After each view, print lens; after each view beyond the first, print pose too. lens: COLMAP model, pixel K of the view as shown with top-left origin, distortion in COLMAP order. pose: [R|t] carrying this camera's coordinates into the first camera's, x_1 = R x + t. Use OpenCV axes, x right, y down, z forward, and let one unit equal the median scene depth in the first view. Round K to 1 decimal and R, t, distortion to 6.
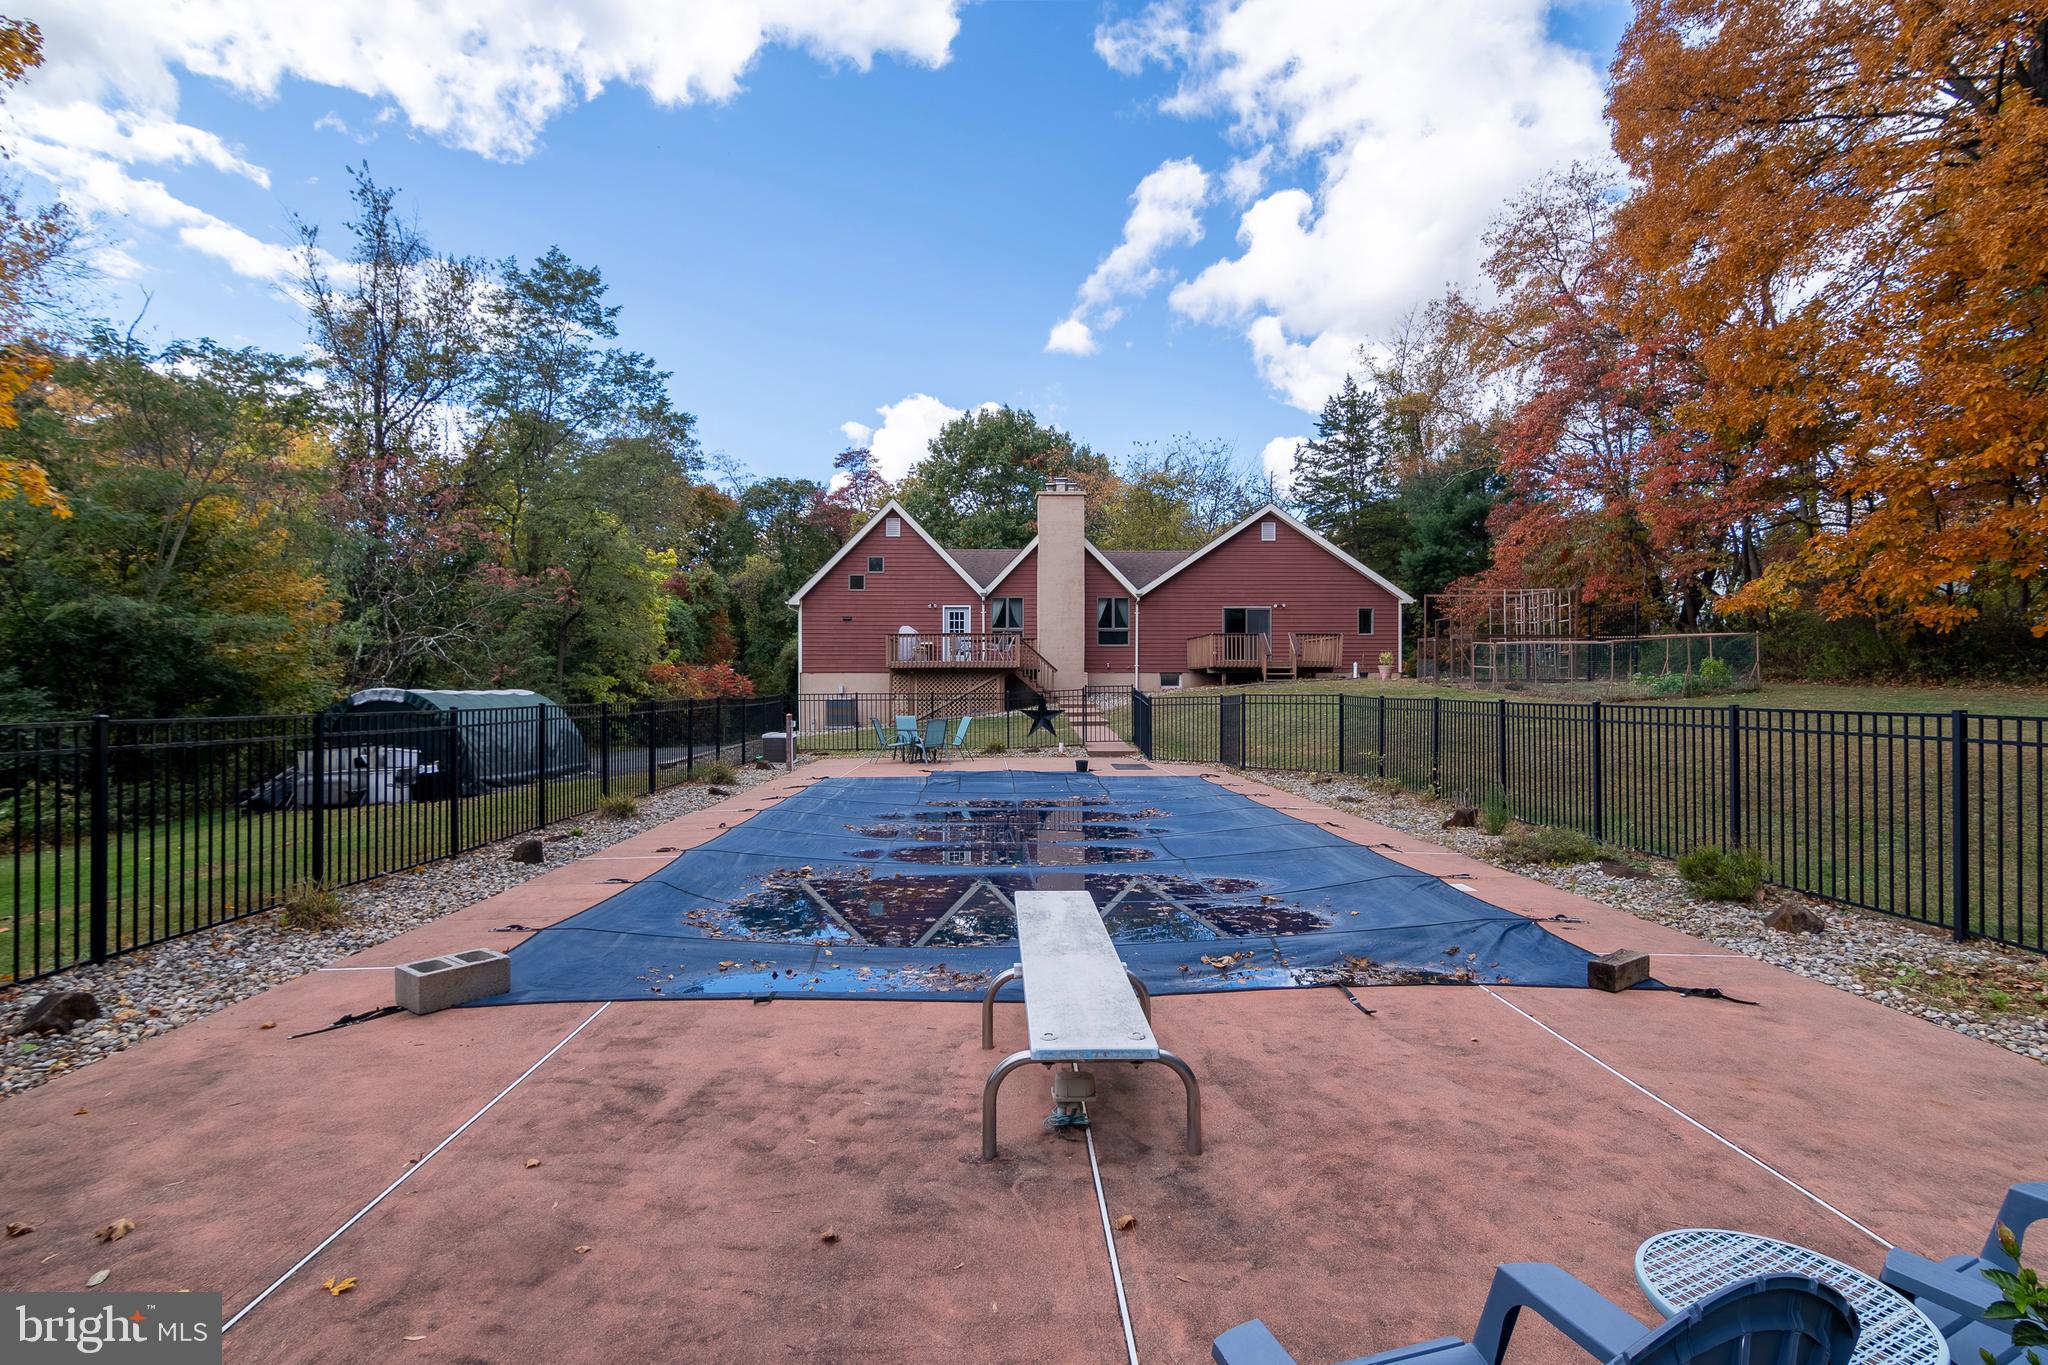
lens RADIAL K [[999.8, 0, 1024.0], [0, 999.8, 682.5], [0, 0, 1]] dist [-0.000789, -0.000068]
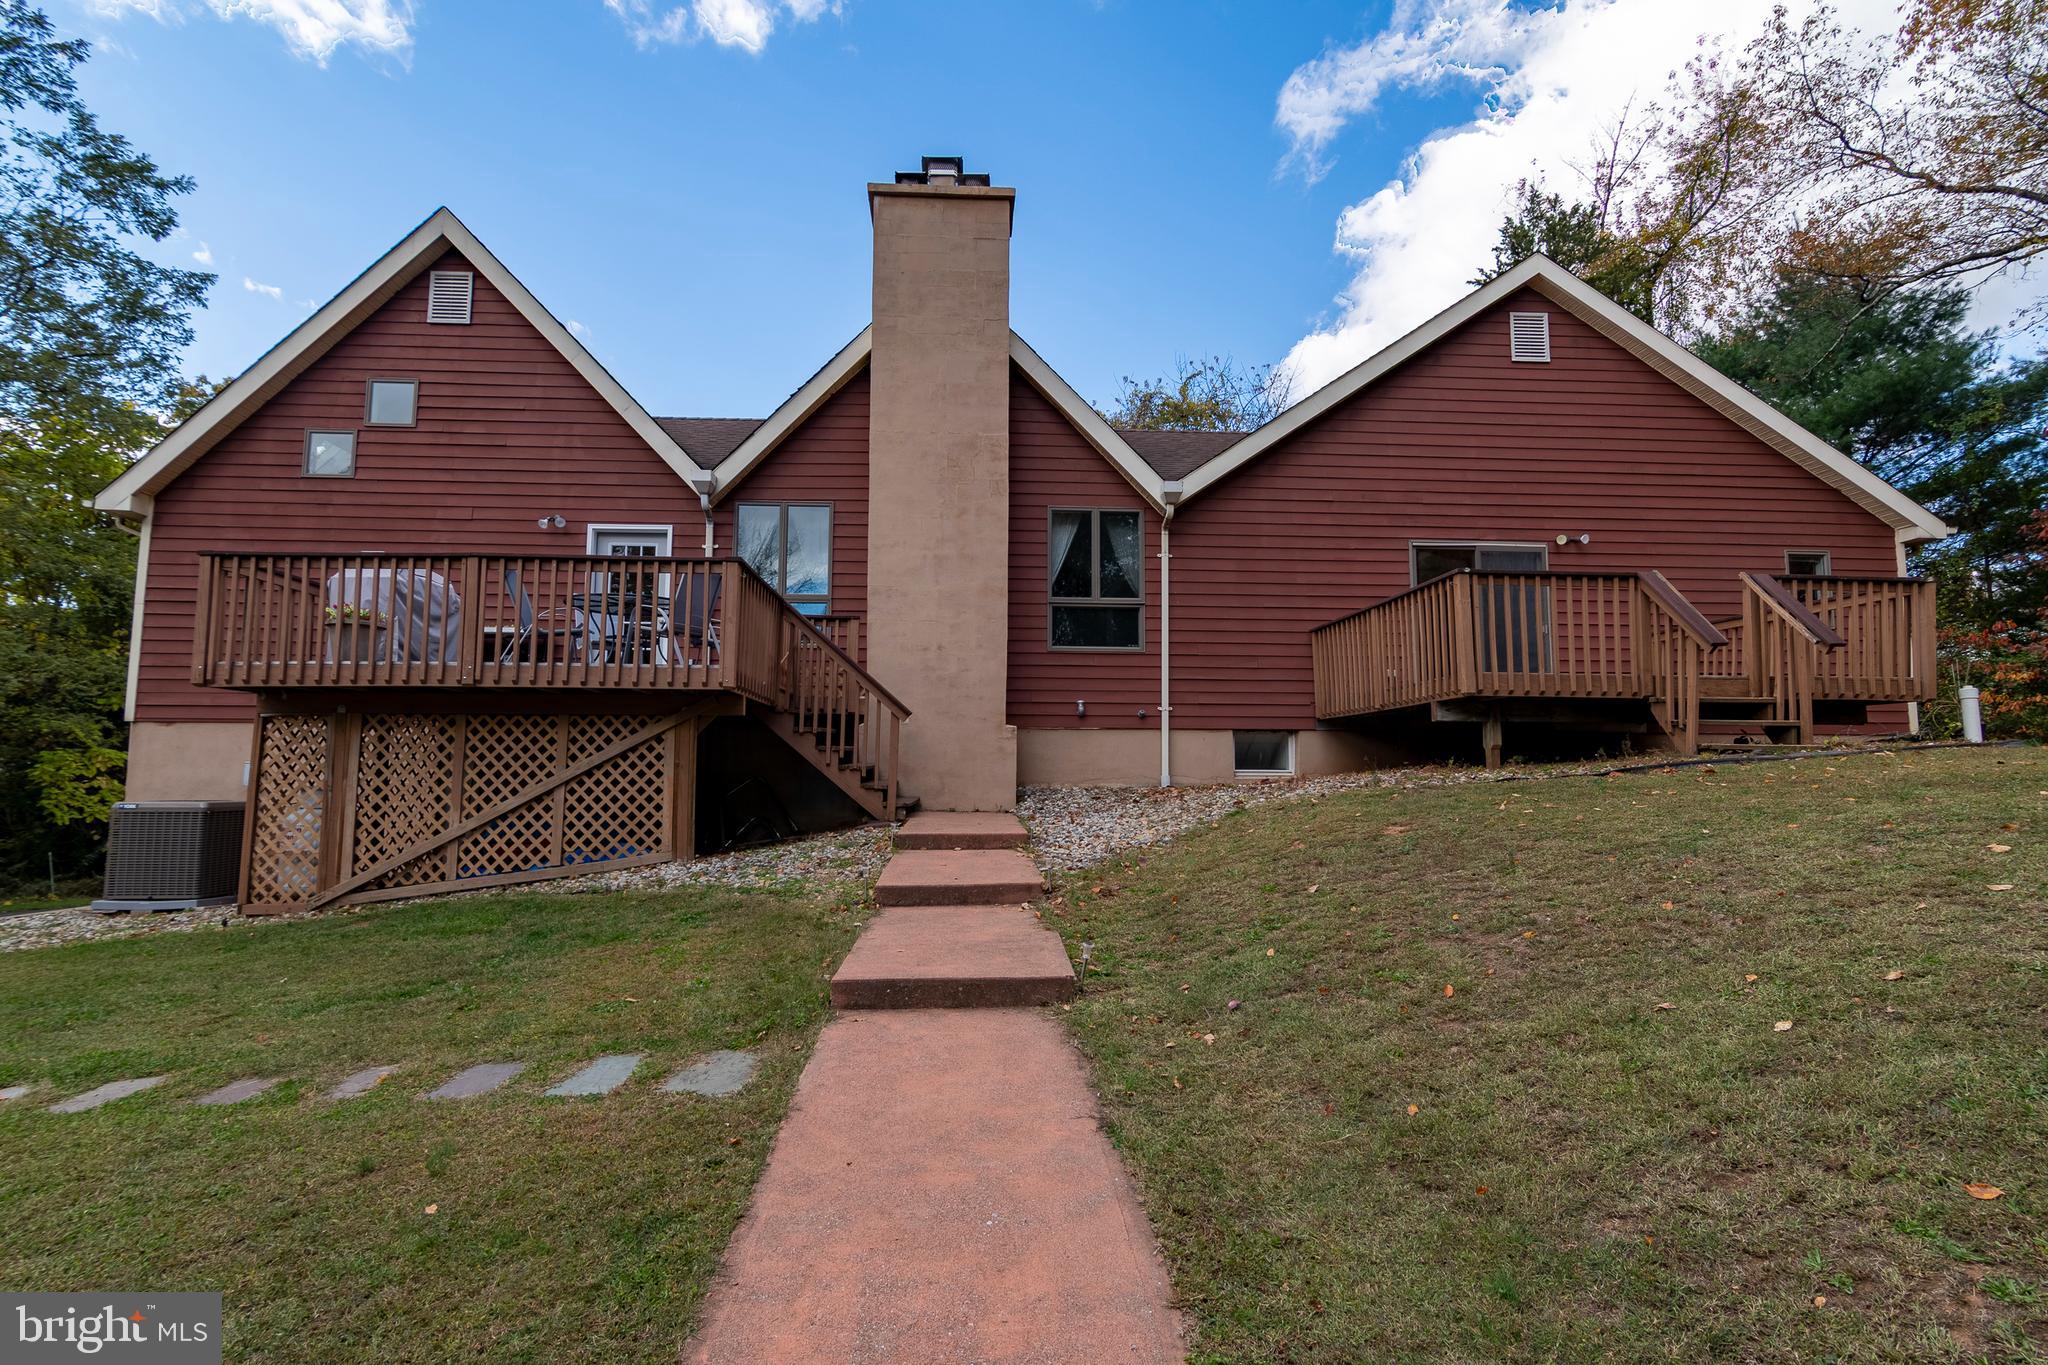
lens RADIAL K [[999.8, 0, 1024.0], [0, 999.8, 682.5], [0, 0, 1]] dist [-0.000789, -0.000068]
pose [[0.999800, 0.005145, 0.019347, 0.058801], [-0.003389, 0.995963, -0.089703, 0.004763], [-0.019730, 0.089620, 0.995781, 0.666679]]
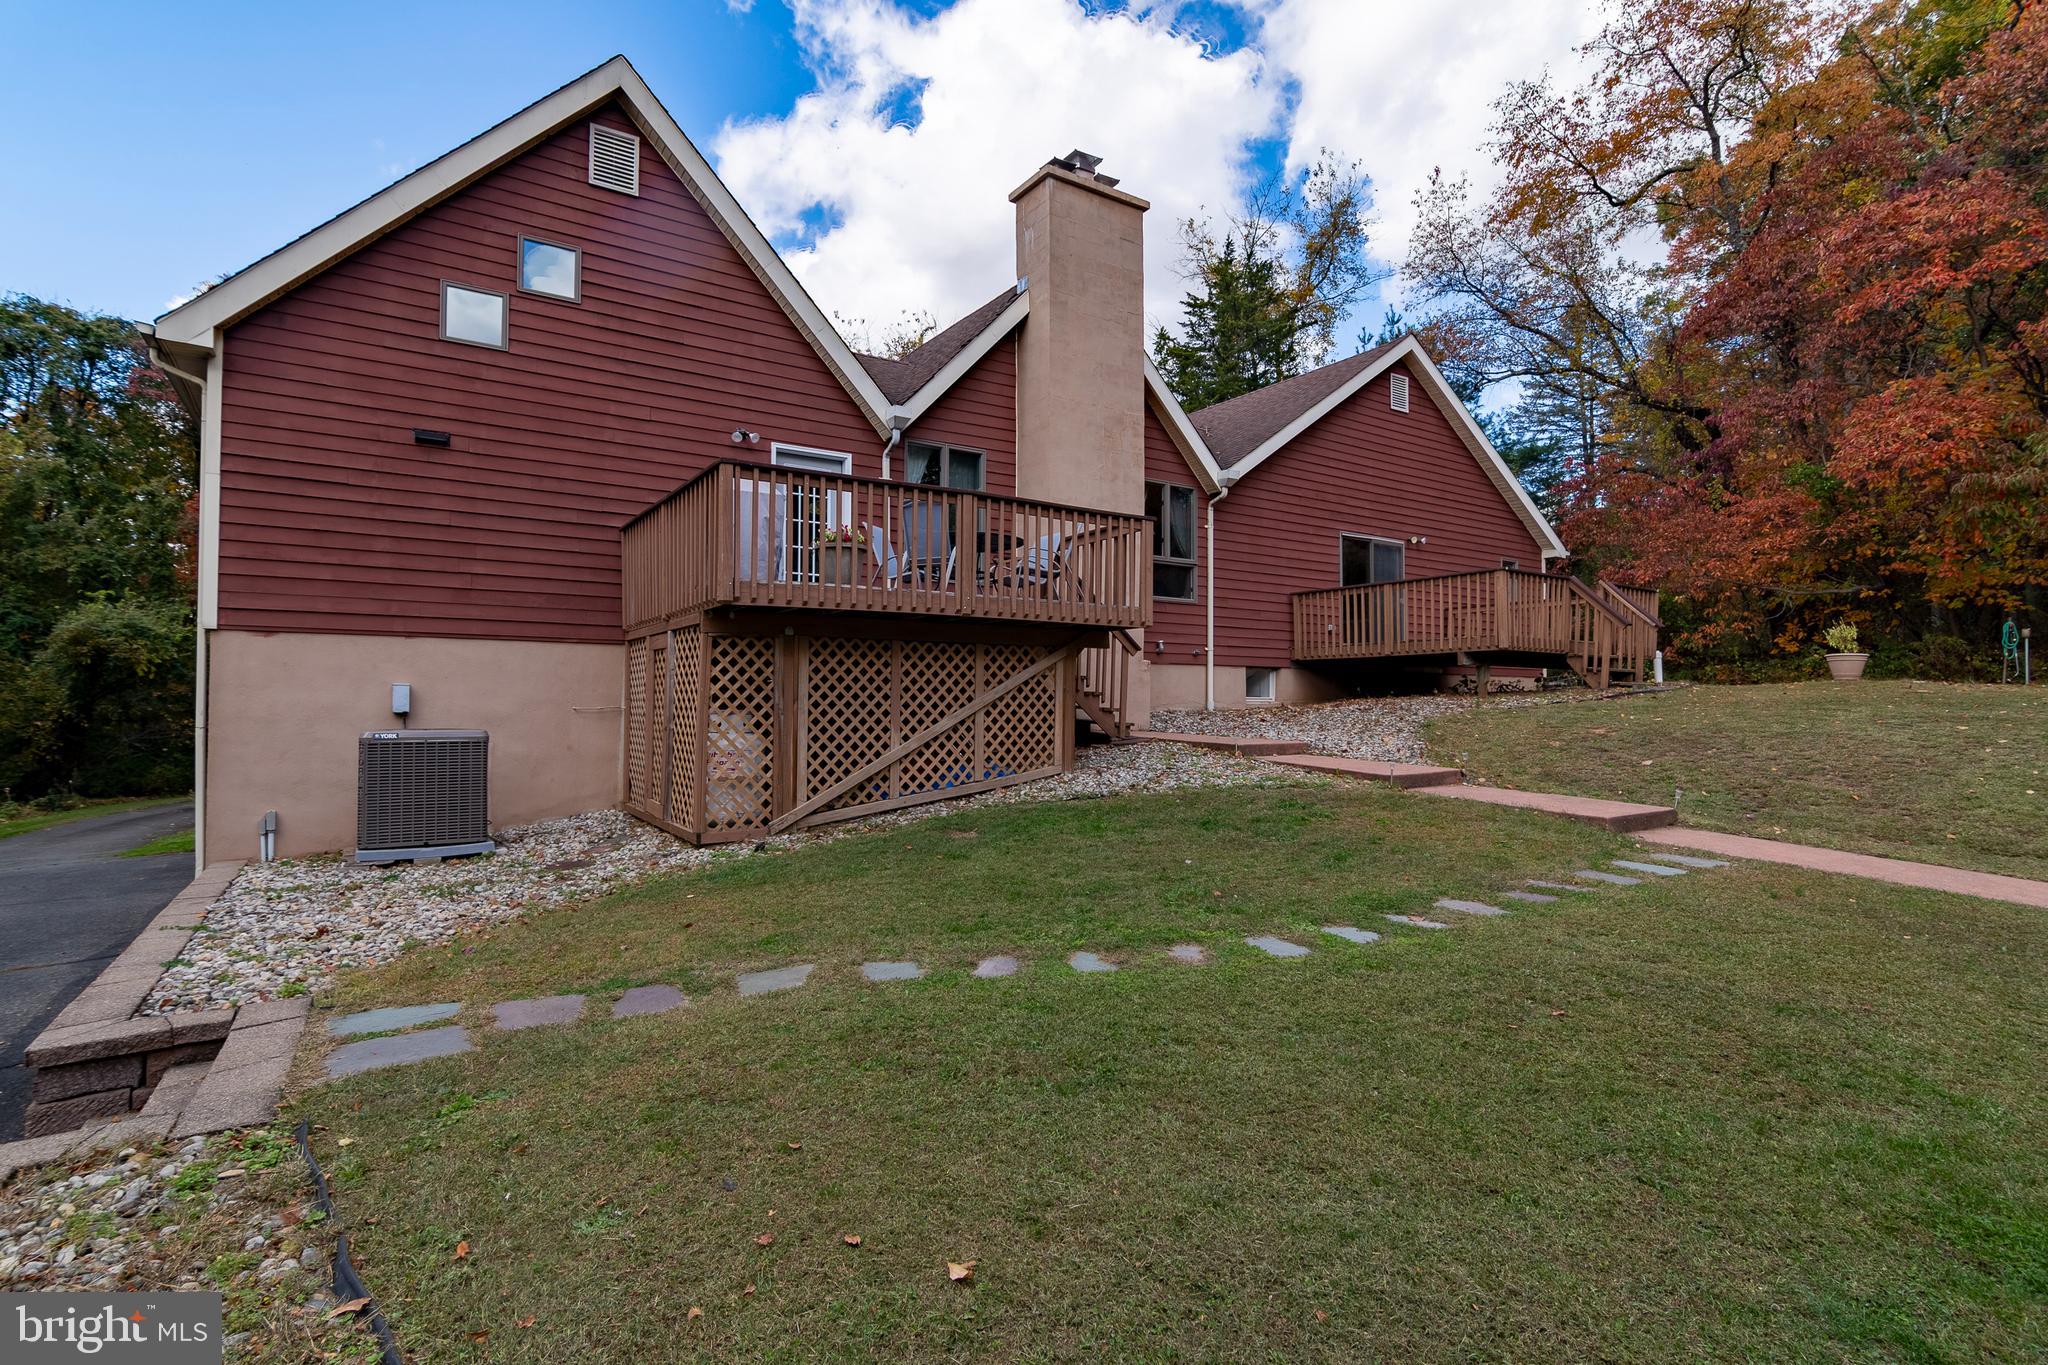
lens RADIAL K [[999.8, 0, 1024.0], [0, 999.8, 682.5], [0, 0, 1]] dist [-0.000789, -0.000068]
pose [[0.850293, 0.014599, 0.526107, -0.180437], [-0.003477, 0.999749, -0.022123, 0.007284], [-0.526298, 0.016981, 0.850130, 0.680450]]
